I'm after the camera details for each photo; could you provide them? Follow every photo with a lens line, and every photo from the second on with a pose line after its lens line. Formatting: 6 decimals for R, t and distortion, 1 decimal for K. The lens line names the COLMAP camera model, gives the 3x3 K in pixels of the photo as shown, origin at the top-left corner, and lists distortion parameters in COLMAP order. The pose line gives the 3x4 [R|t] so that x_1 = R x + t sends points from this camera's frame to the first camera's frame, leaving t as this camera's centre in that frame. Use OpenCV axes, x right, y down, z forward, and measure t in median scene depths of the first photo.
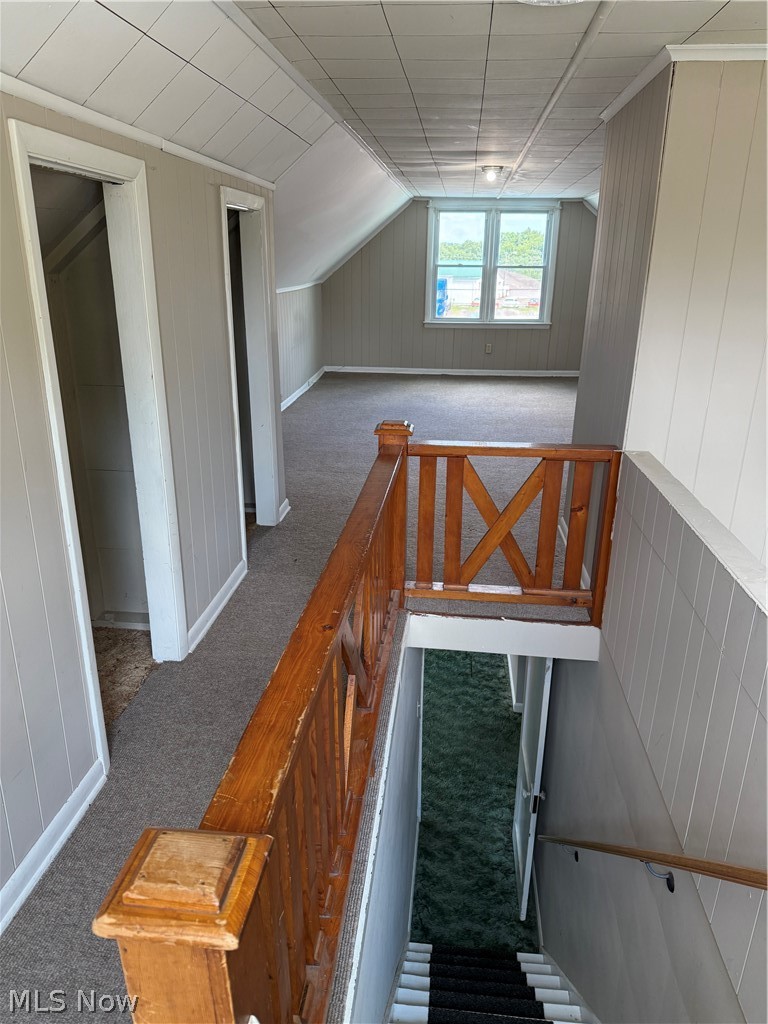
lens RADIAL K [[720.0, 0, 385.1], [0, 720.0, 519.2], [0, 0, 1]] dist [0.023420, -0.014418]
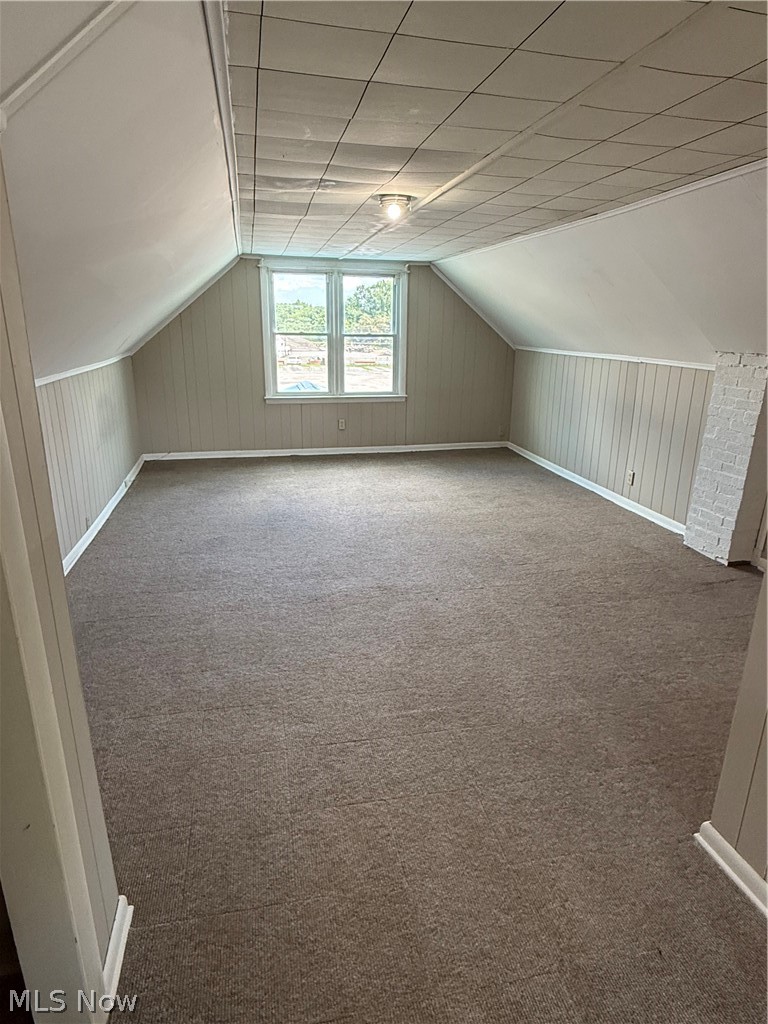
lens RADIAL K [[597.7, 0, 394.5], [0, 597.7, 505.6], [0, 0, 1]] dist [0.010913, -0.001845]
pose [[0.944871, -0.091428, 0.314419, -0.036762], [0.107947, 0.993523, -0.035494, -0.107963], [-0.309137, 0.067478, 0.948621, 0.296031]]
